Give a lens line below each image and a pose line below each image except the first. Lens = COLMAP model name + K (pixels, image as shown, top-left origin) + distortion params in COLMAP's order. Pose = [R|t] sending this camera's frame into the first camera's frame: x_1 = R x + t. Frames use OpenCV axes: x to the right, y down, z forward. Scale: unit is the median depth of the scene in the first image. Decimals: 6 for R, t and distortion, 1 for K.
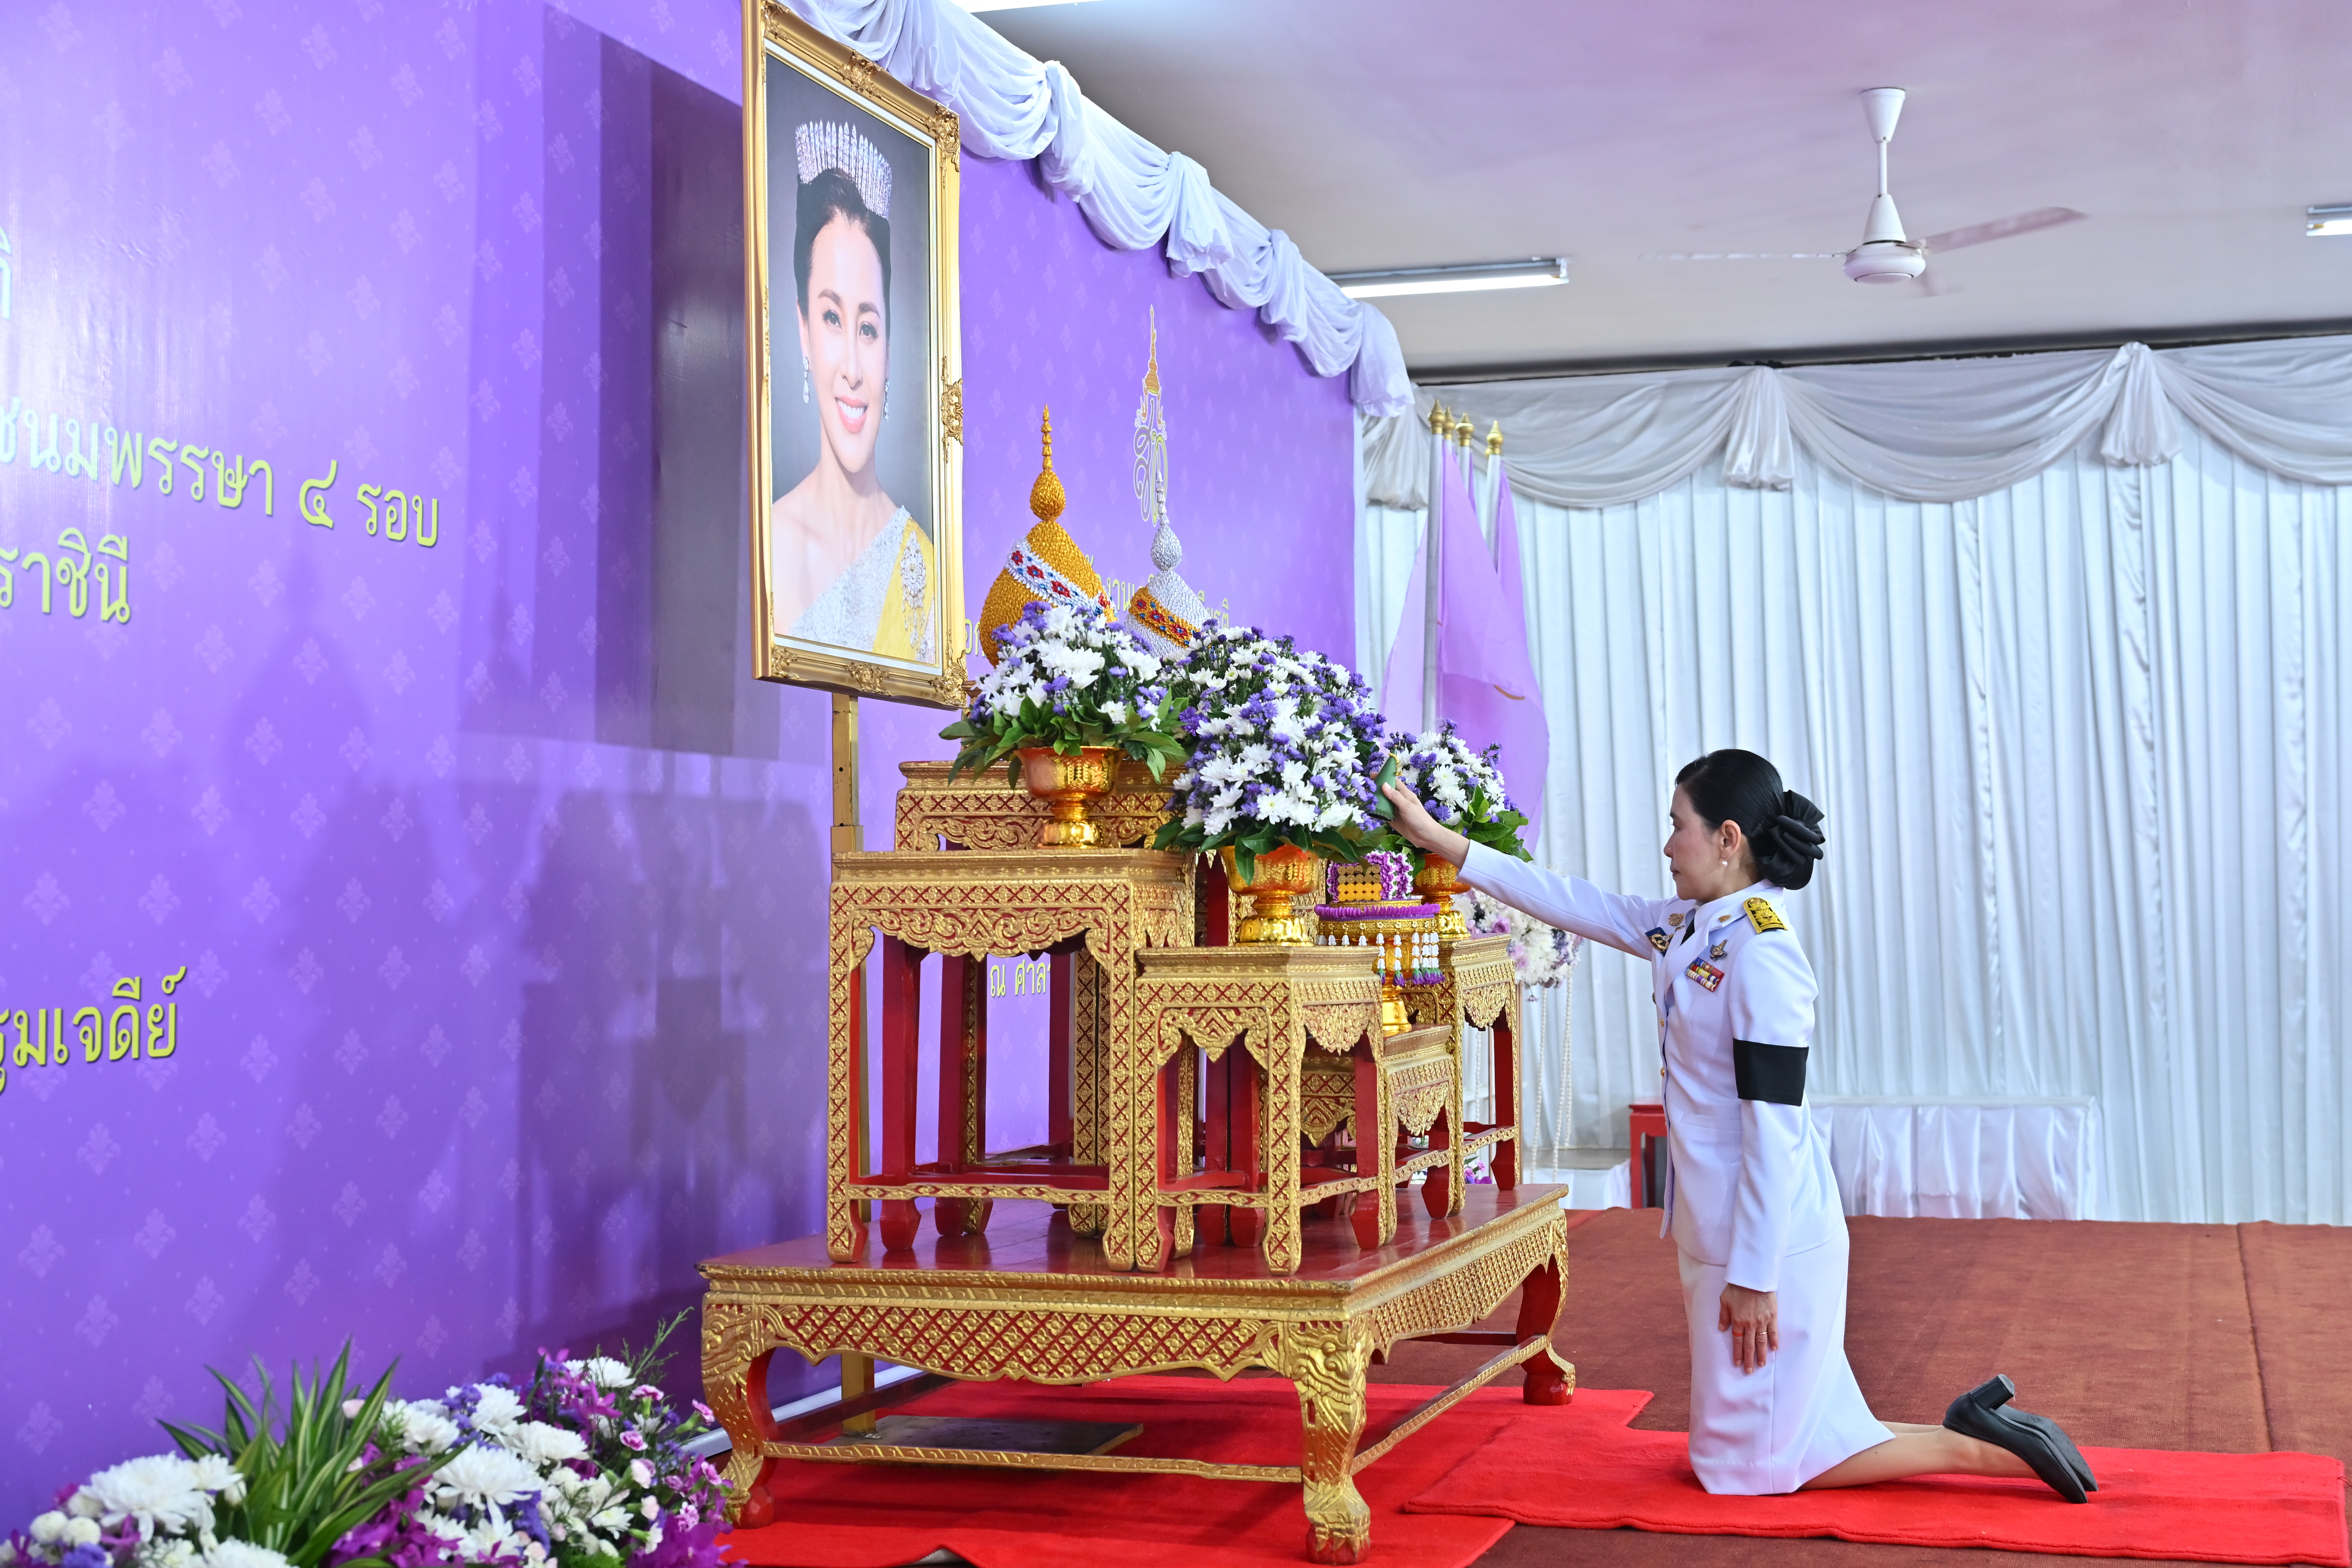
lens RADIAL K [[3338.3, 0, 1183.3], [0, 3338.3, 797.0], [0, 0, 1]] dist [-0.005241, -0.014441]
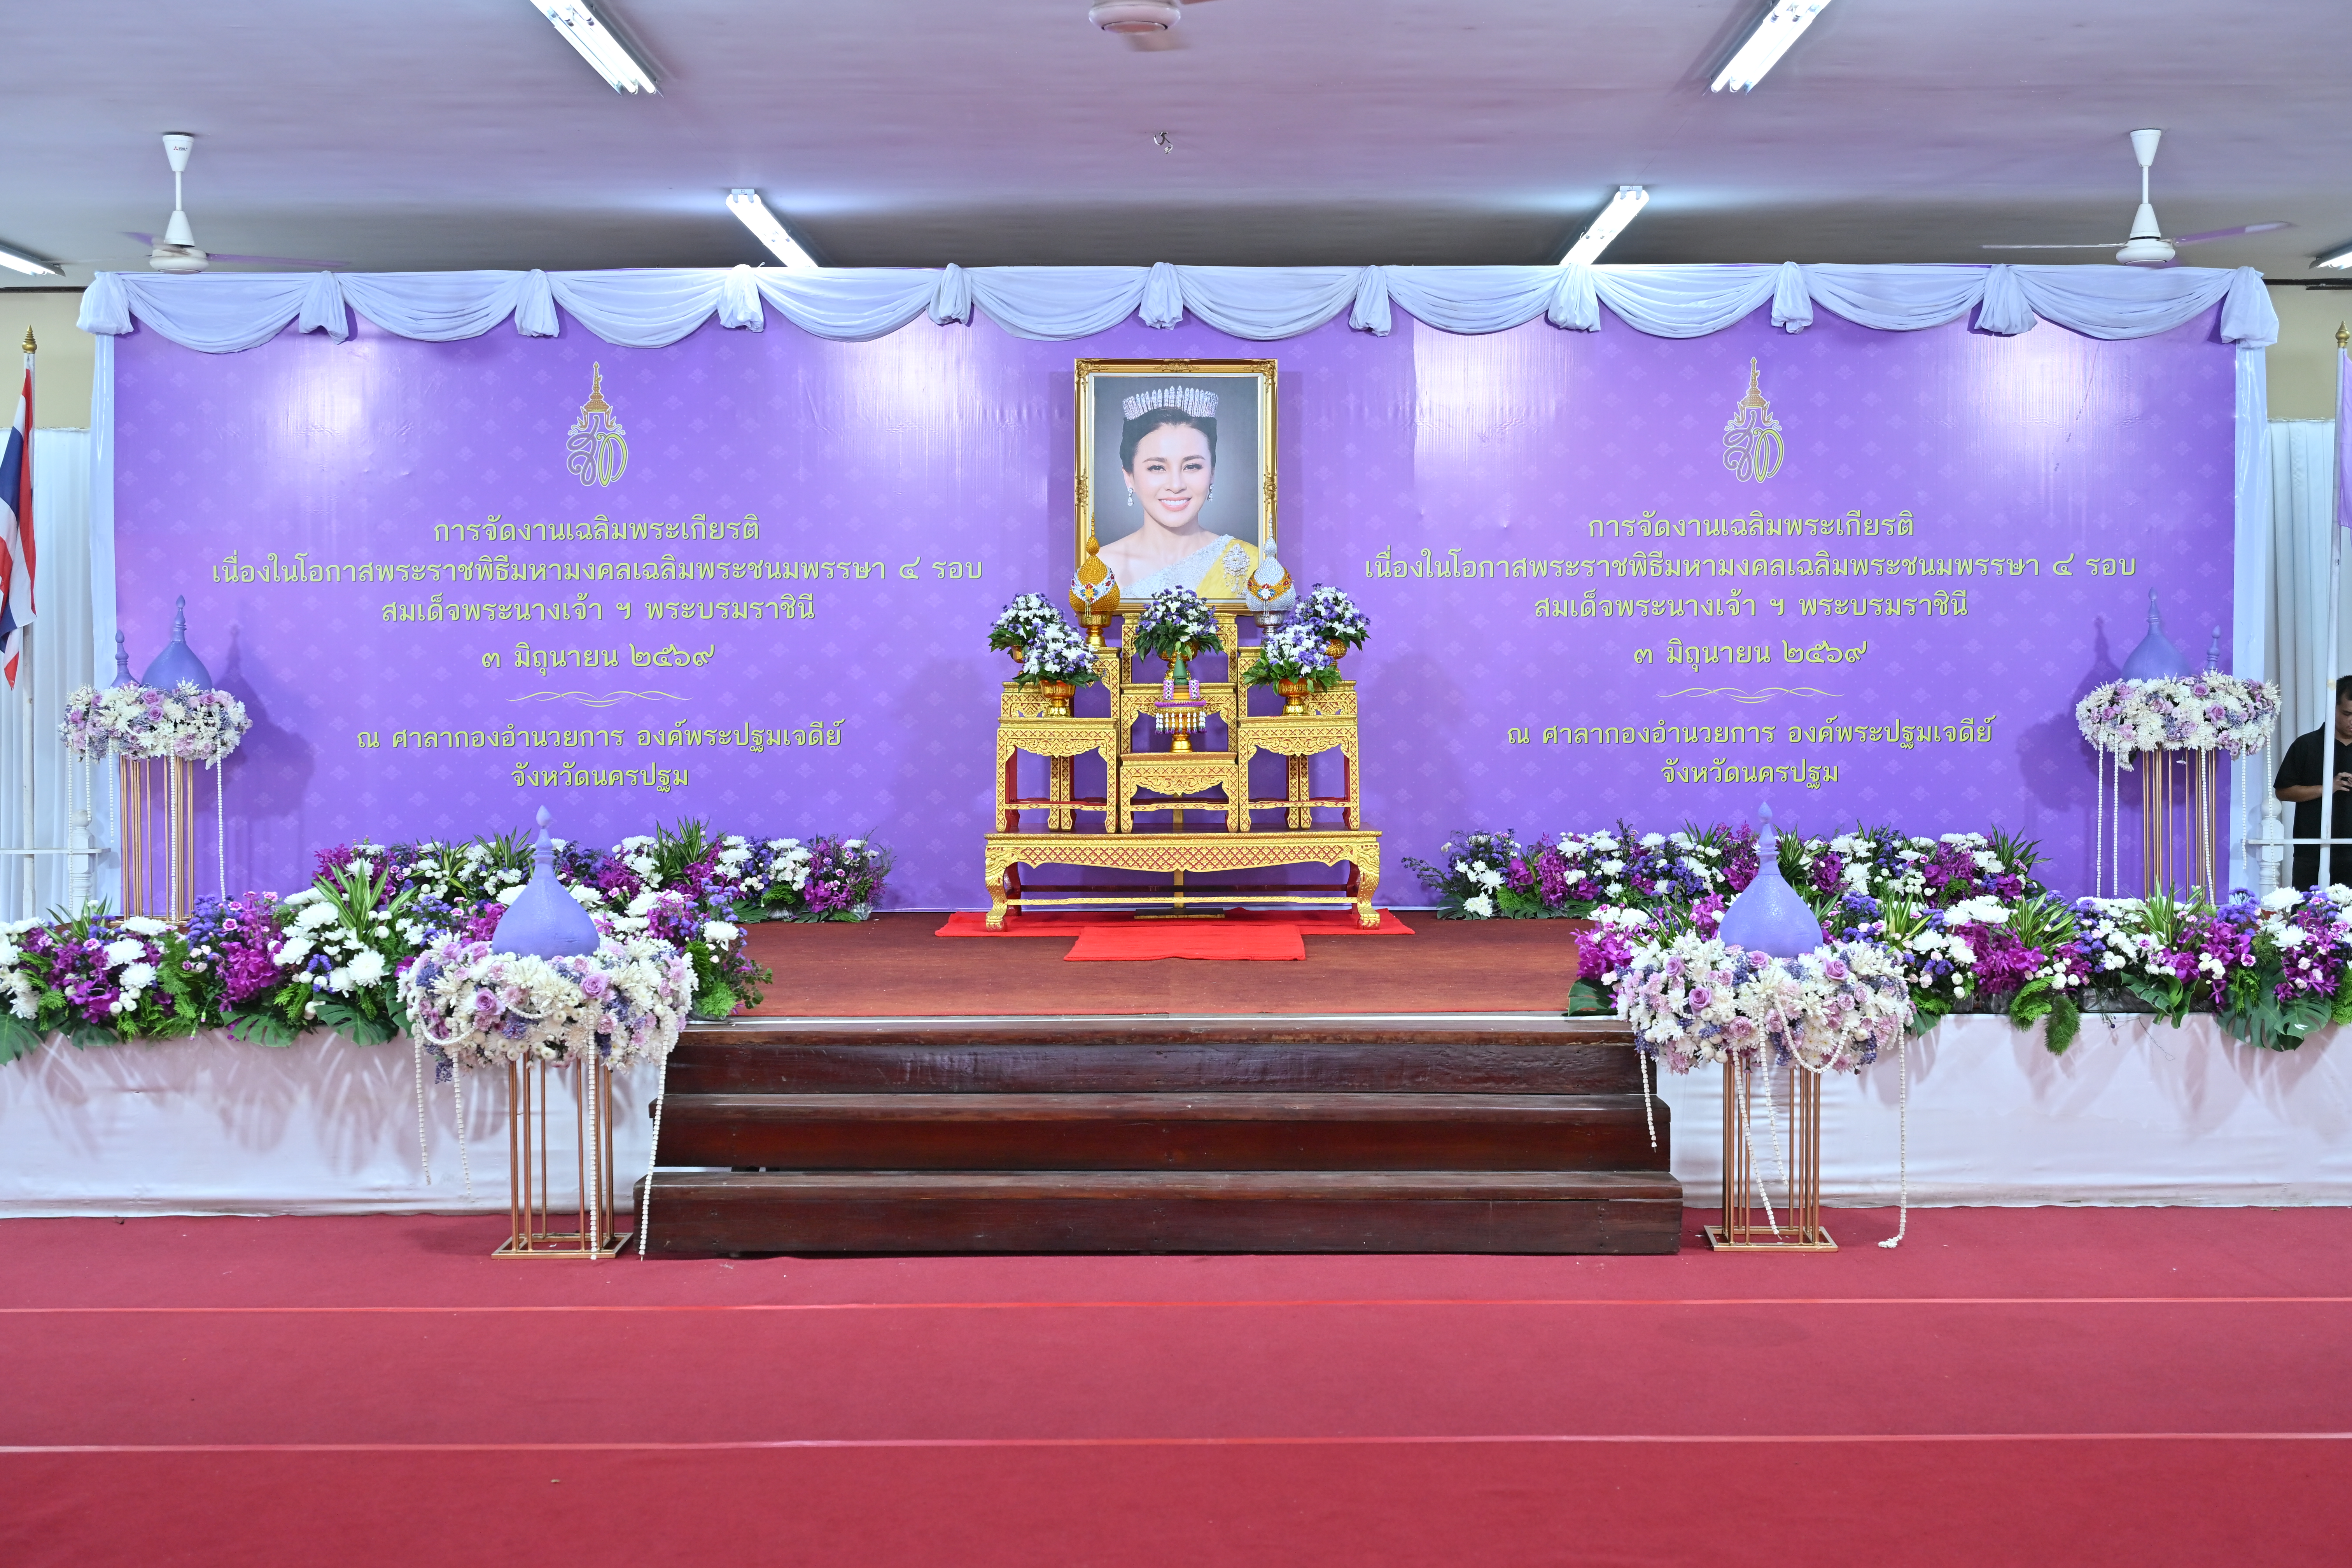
lens RADIAL K [[3163.0, 0, 1176.0], [0, 3163.0, 784.0], [0, 0, 1]] dist [-0.012011, -0.015264]
pose [[0.287776, 0.031585, -0.957177, 2.487720], [0.034379, 0.998471, 0.043283, -0.008586], [0.957081, -0.045363, 0.286250, 0.355448]]
